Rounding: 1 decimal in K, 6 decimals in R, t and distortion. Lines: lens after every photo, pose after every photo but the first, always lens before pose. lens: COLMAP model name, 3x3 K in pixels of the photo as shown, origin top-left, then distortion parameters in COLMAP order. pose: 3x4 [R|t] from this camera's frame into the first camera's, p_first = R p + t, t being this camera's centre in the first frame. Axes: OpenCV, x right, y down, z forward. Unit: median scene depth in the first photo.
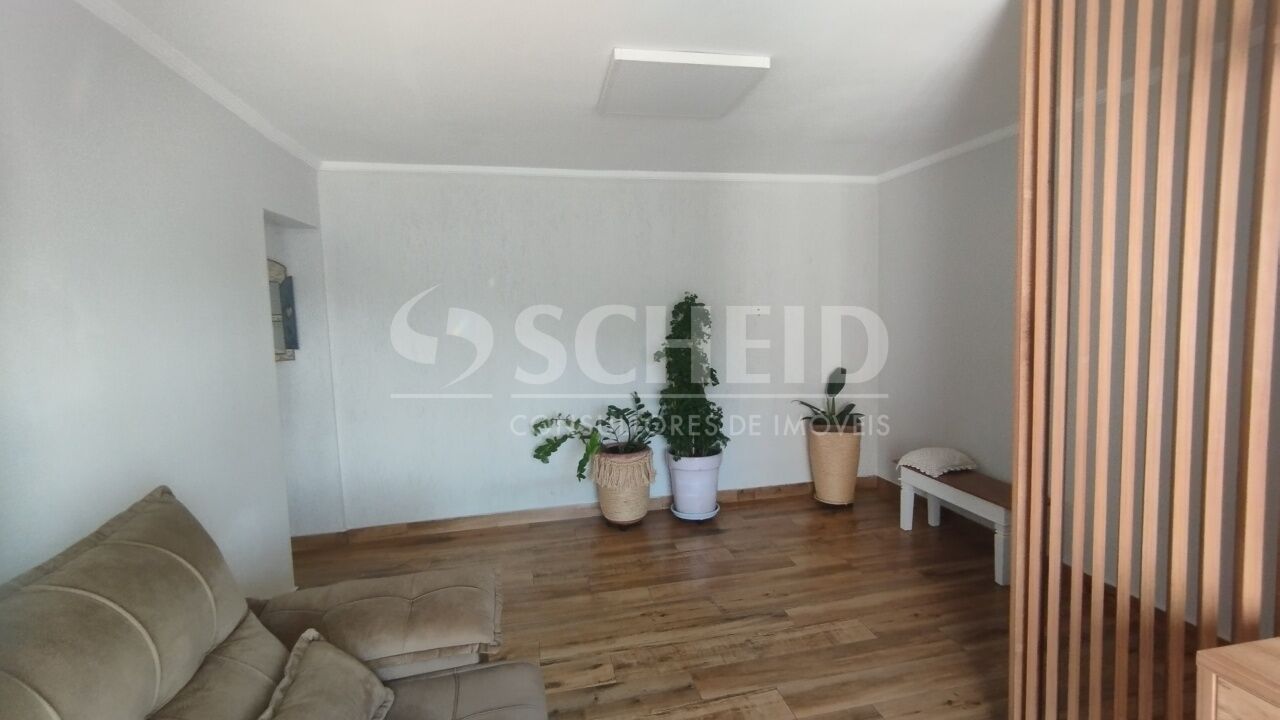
lens RADIAL K [[595.7, 0, 662.9], [0, 595.7, 365.5], [0, 0, 1]] dist [-0.000521, 0.000099]
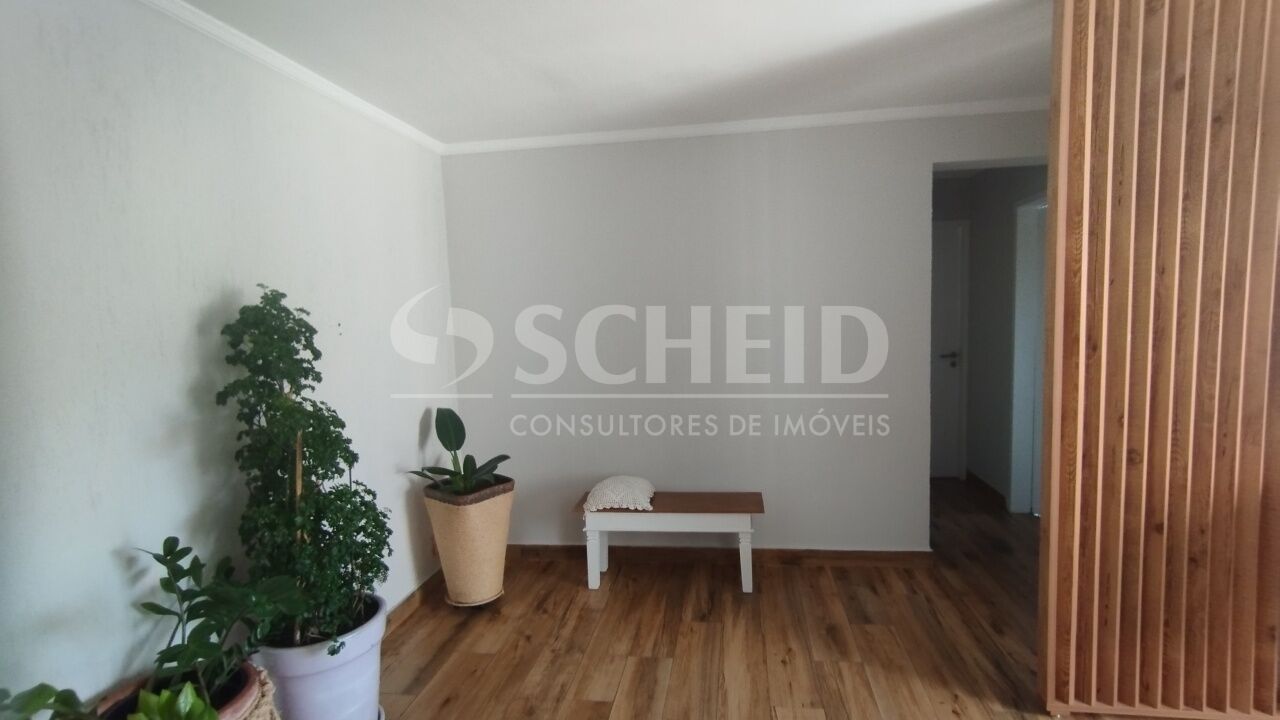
lens RADIAL K [[595.7, 0, 662.9], [0, 595.7, 365.5], [0, 0, 1]] dist [-0.000521, 0.000099]
pose [[0.344581, -0.070853, 0.936079, -0.331297], [0.124819, 0.991752, 0.029120, -0.042999], [-0.930421, 0.106807, 0.350583, 0.653091]]
